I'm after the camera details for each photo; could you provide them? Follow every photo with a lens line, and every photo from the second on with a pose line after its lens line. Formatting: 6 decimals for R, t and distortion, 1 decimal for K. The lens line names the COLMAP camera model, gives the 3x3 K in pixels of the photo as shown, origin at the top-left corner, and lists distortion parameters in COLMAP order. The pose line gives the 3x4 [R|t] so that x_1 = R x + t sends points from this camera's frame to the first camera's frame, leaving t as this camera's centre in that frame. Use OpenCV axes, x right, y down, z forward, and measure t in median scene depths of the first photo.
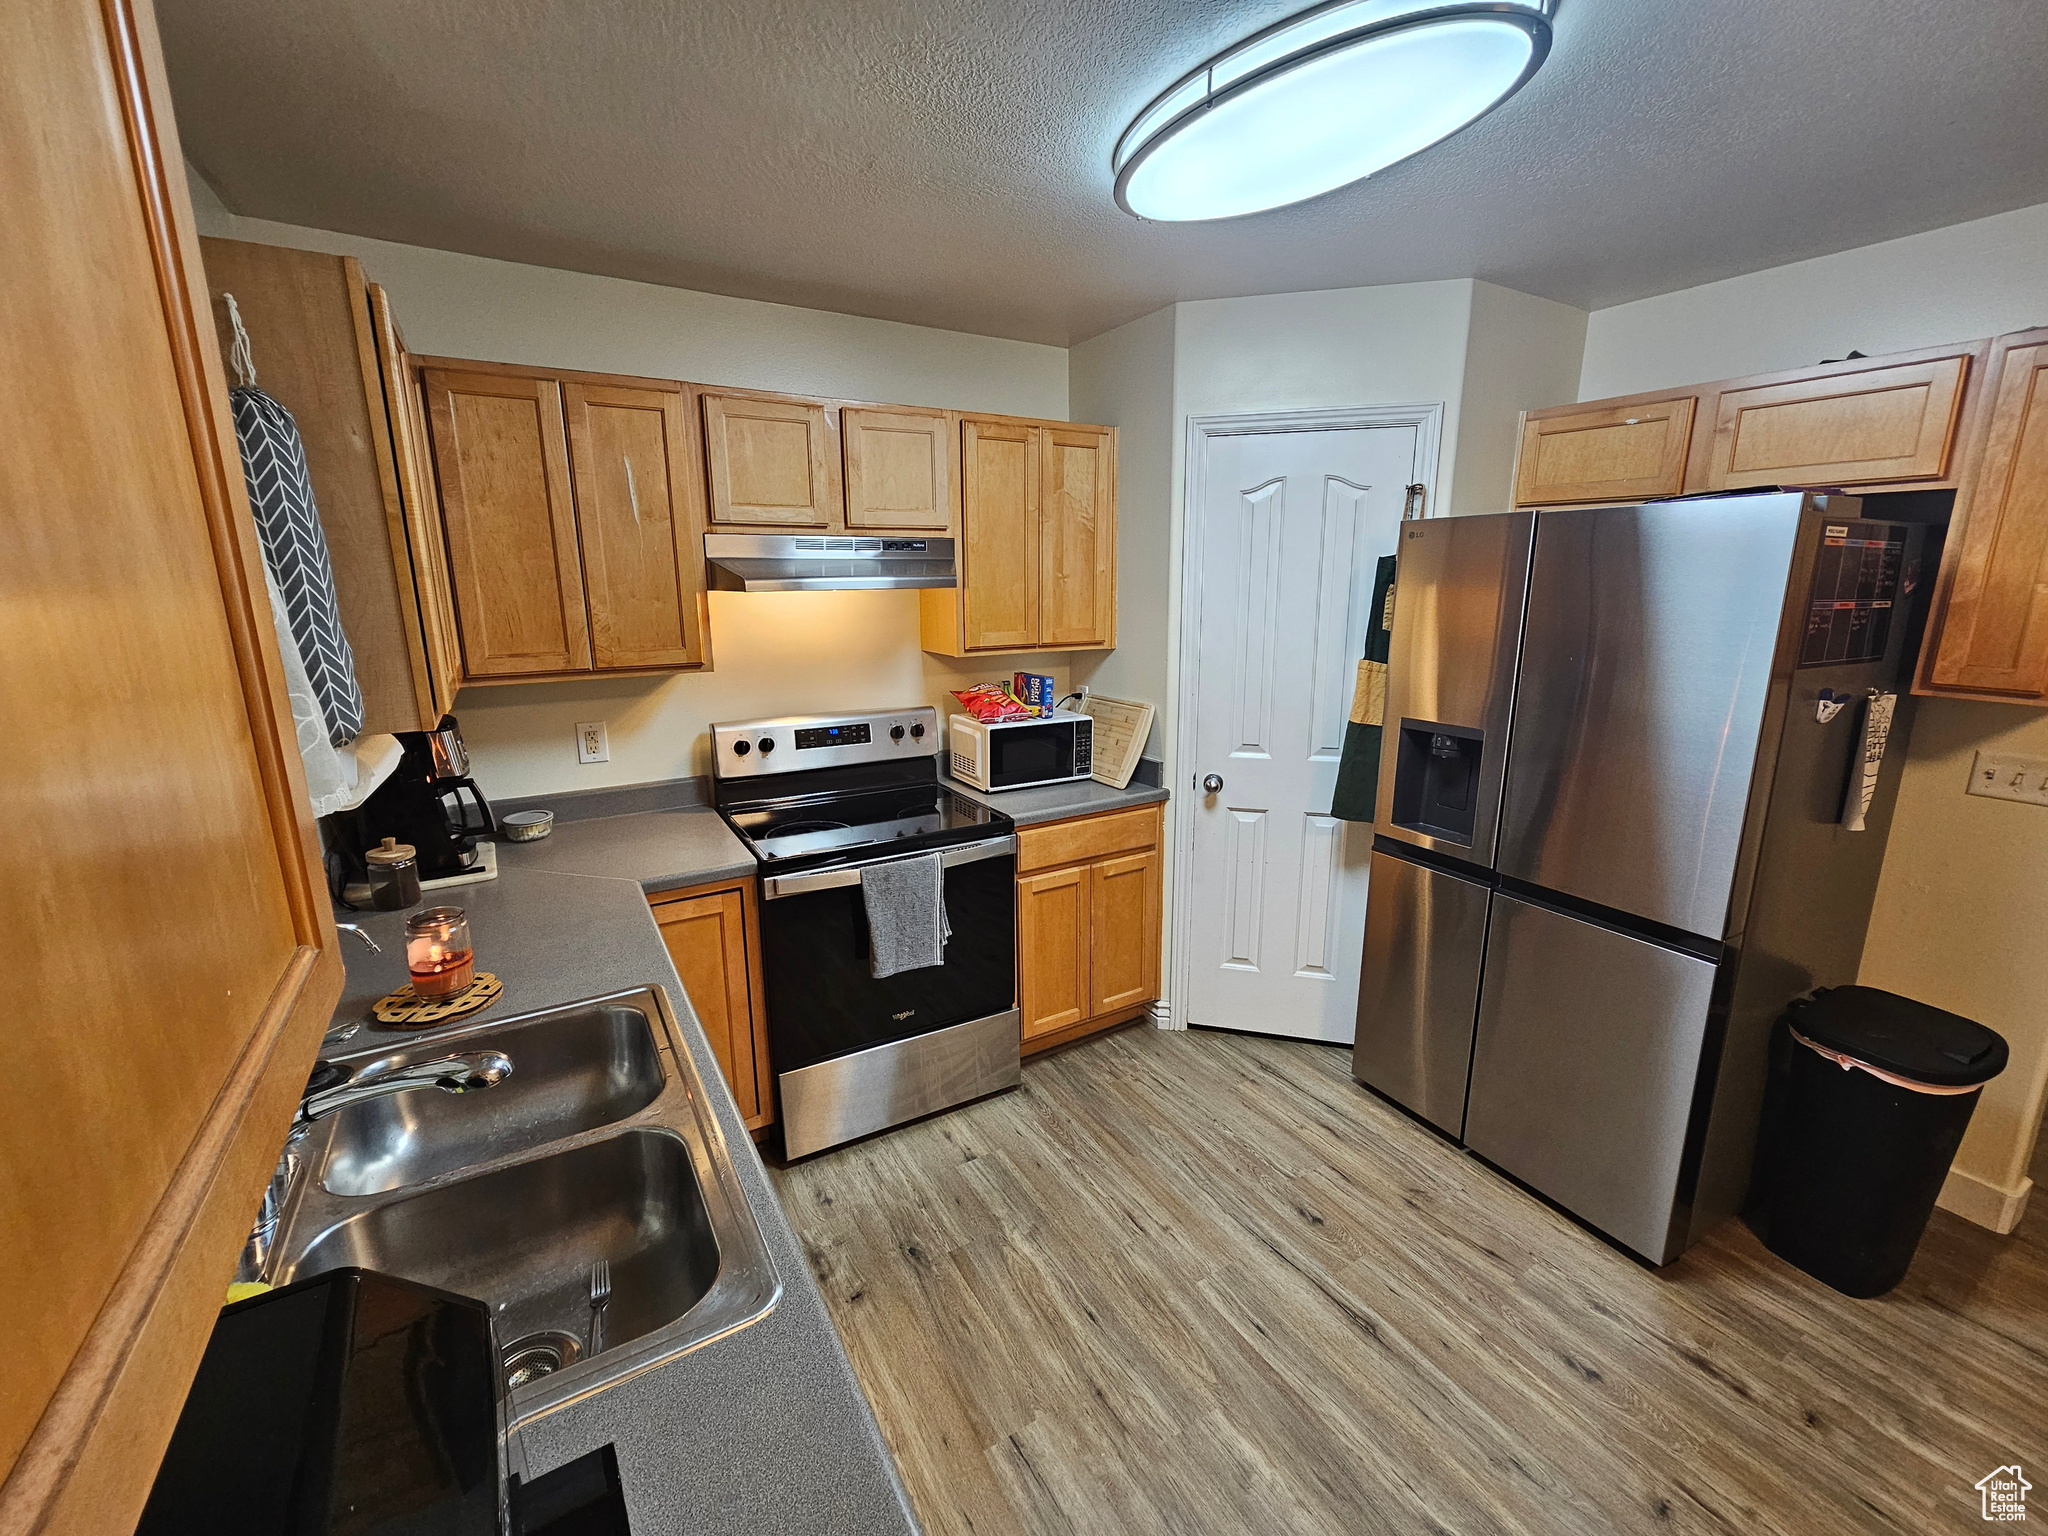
lens RADIAL K [[848.8, 0, 1030.0], [0, 848.8, 753.7], [0, 0, 1]] dist [0.001573, 0.000019]
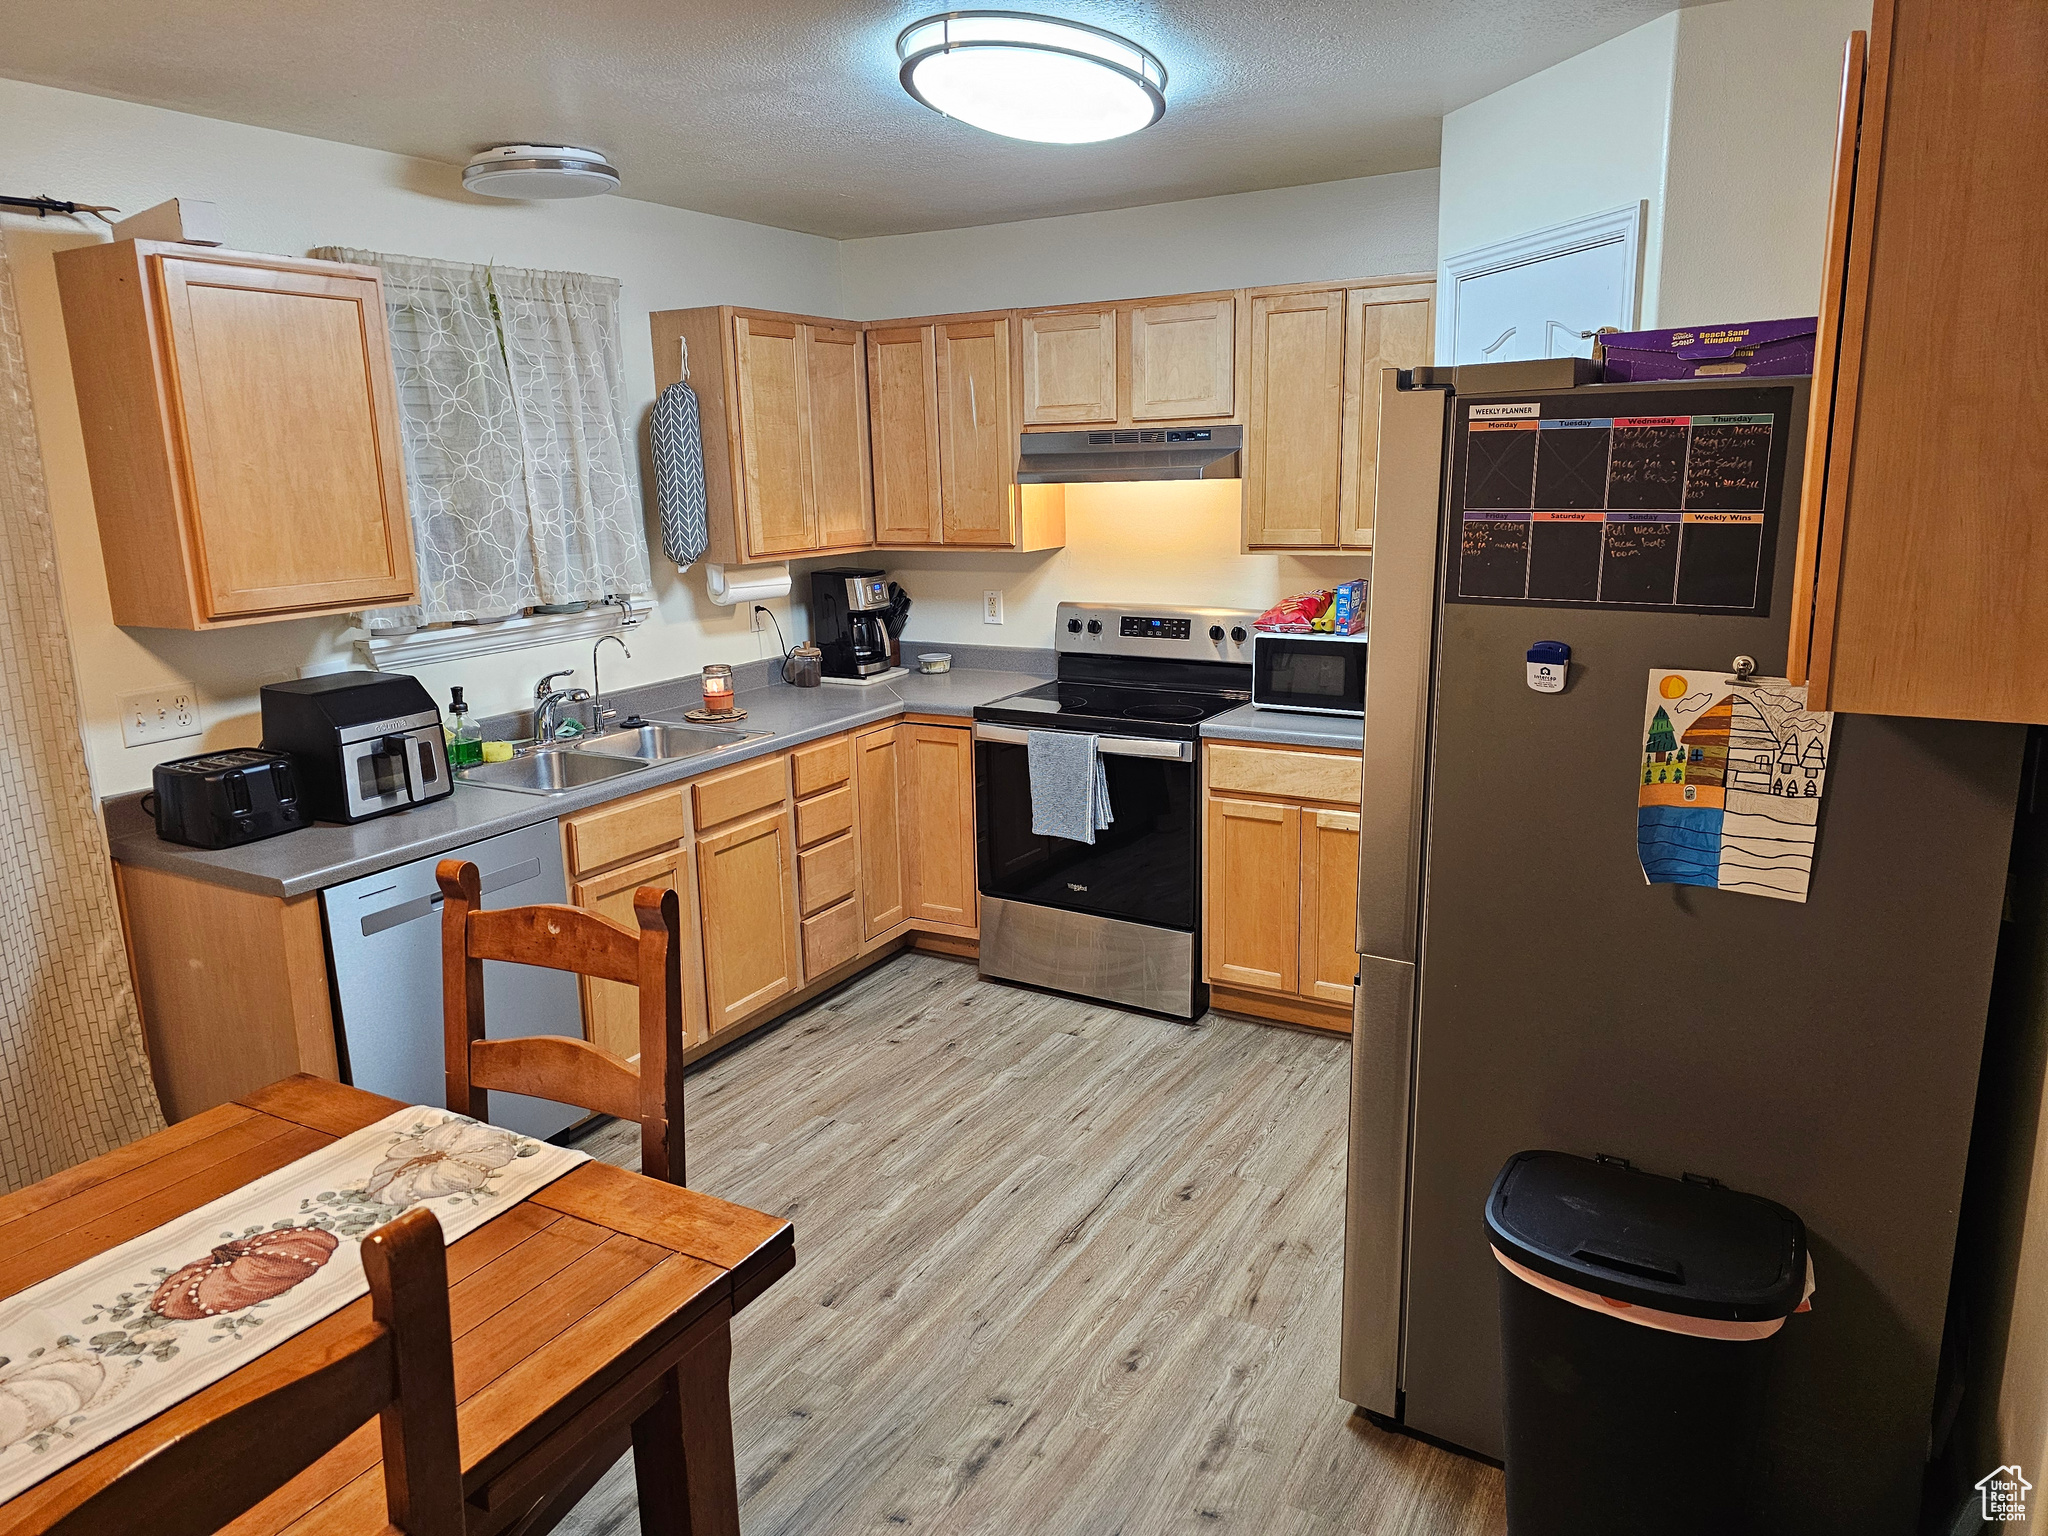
lens RADIAL K [[1371.1, 0, 1016.8], [0, 1371.1, 736.0], [0, 0, 1]] dist [0.053504, -0.055084]
pose [[0.476761, 0.165456, -0.863321, 1.296605], [-0.160812, 0.981968, 0.099387, -0.034154], [0.864198, 0.091449, 0.494772, 0.084194]]
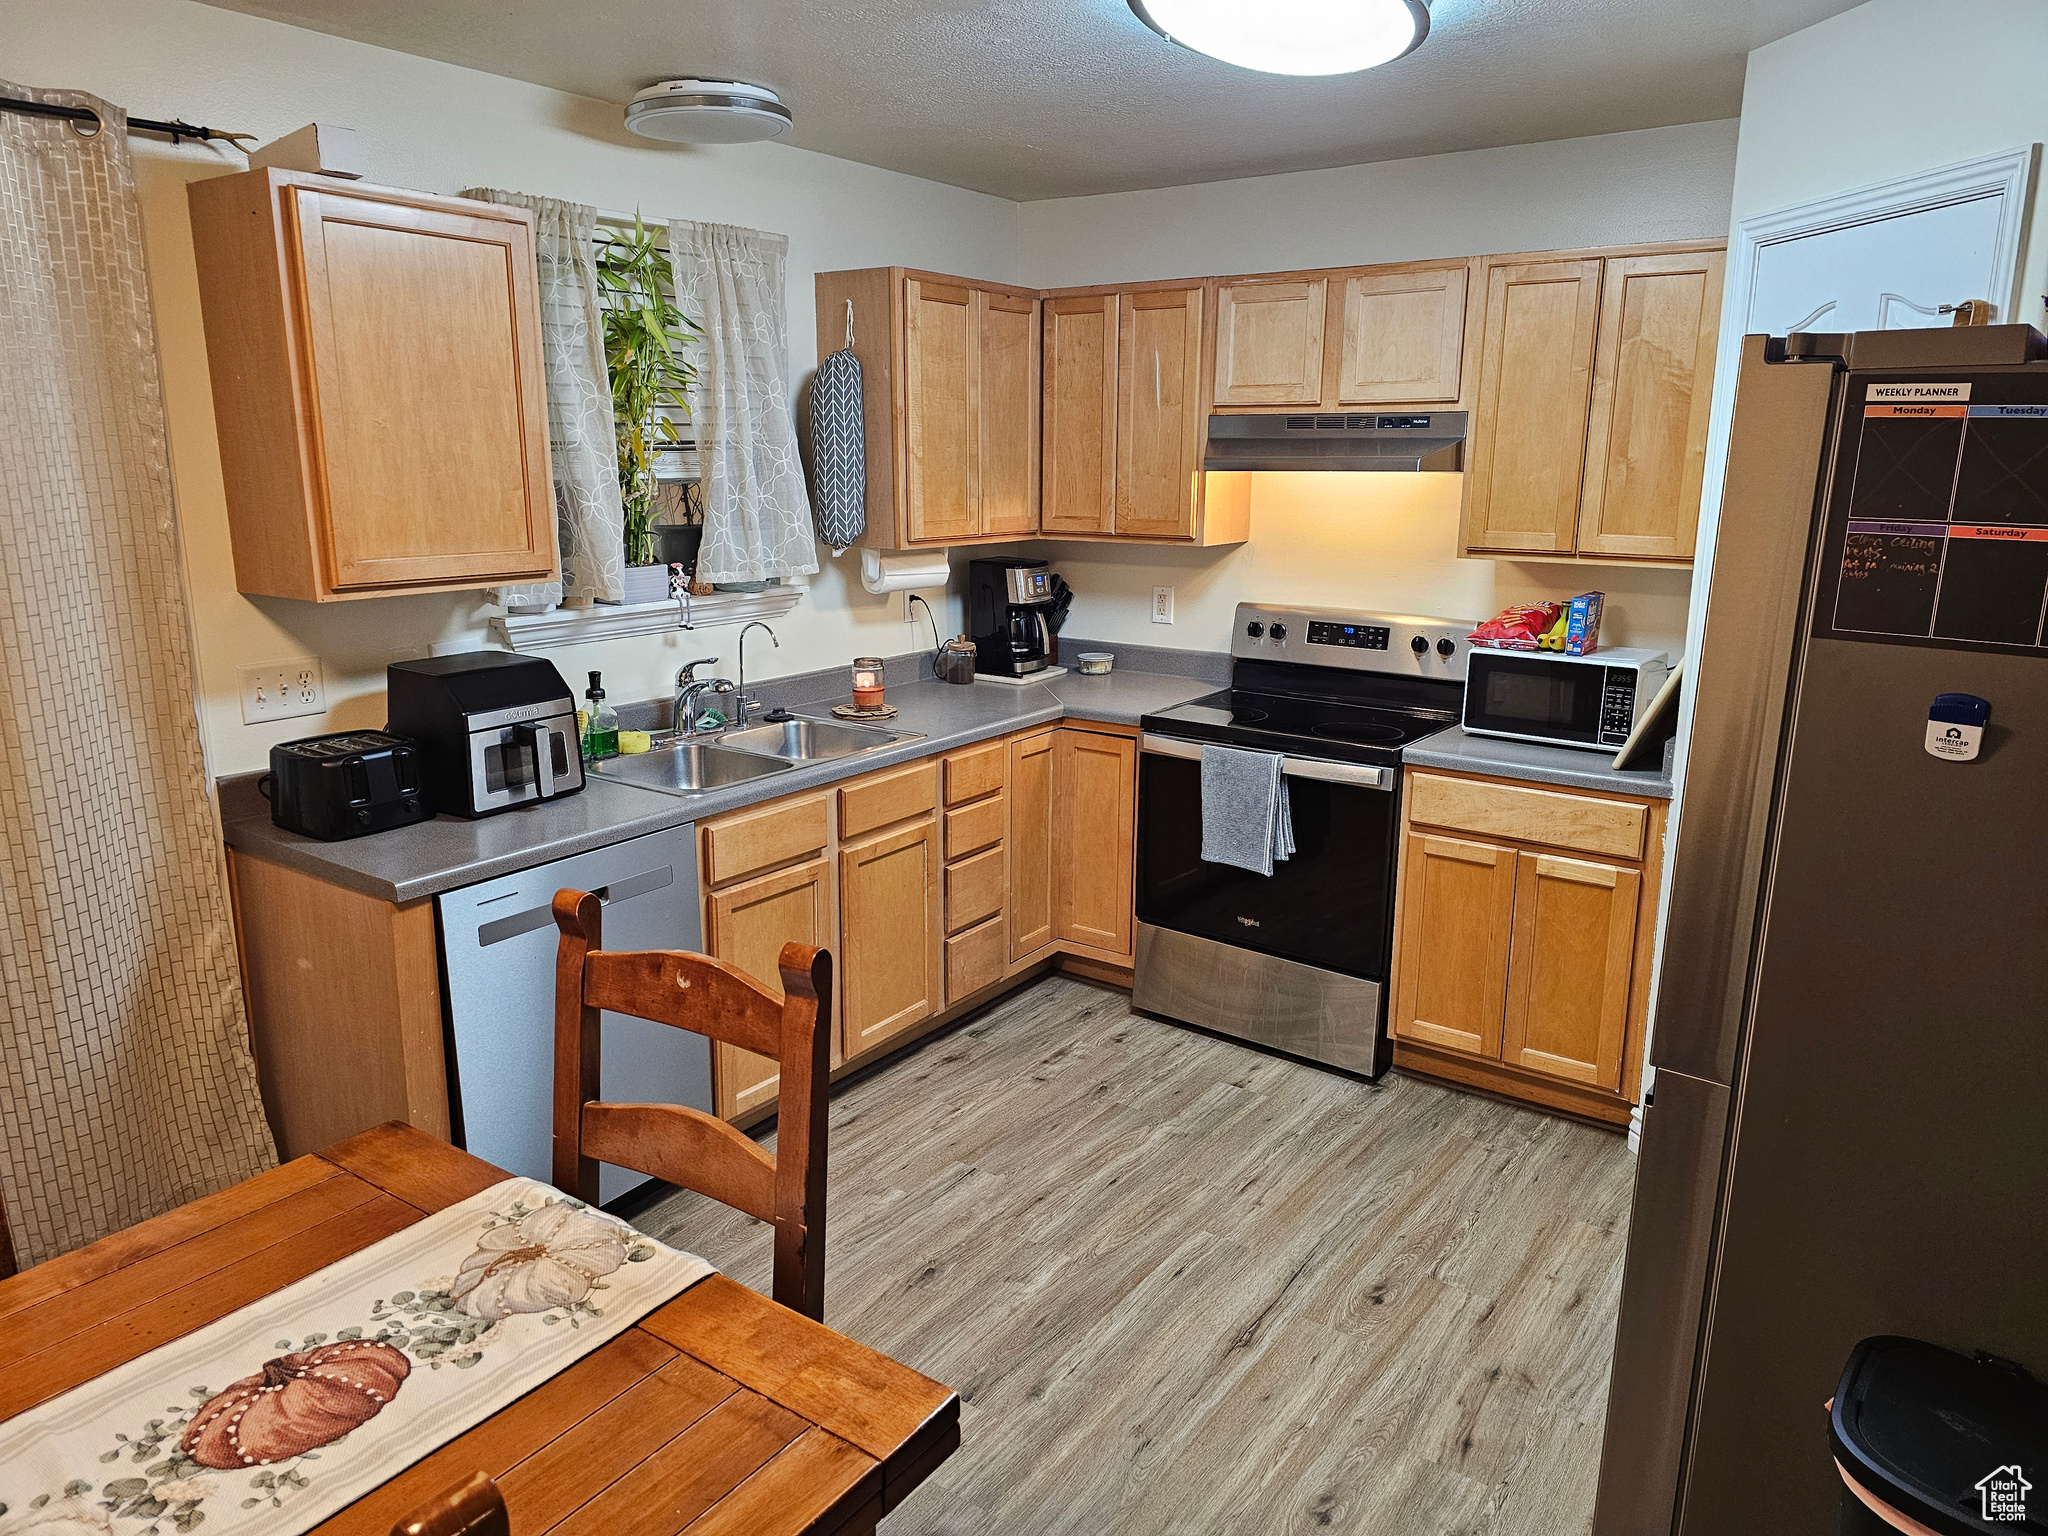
lens RADIAL K [[1371.1, 0, 1016.8], [0, 1371.1, 736.0], [0, 0, 1]] dist [0.053504, -0.055084]
pose [[0.386197, 0.194160, -0.901750, 1.134390], [-0.198479, 0.972188, 0.124322, -0.033415], [0.900809, 0.130966, 0.413993, 0.112187]]
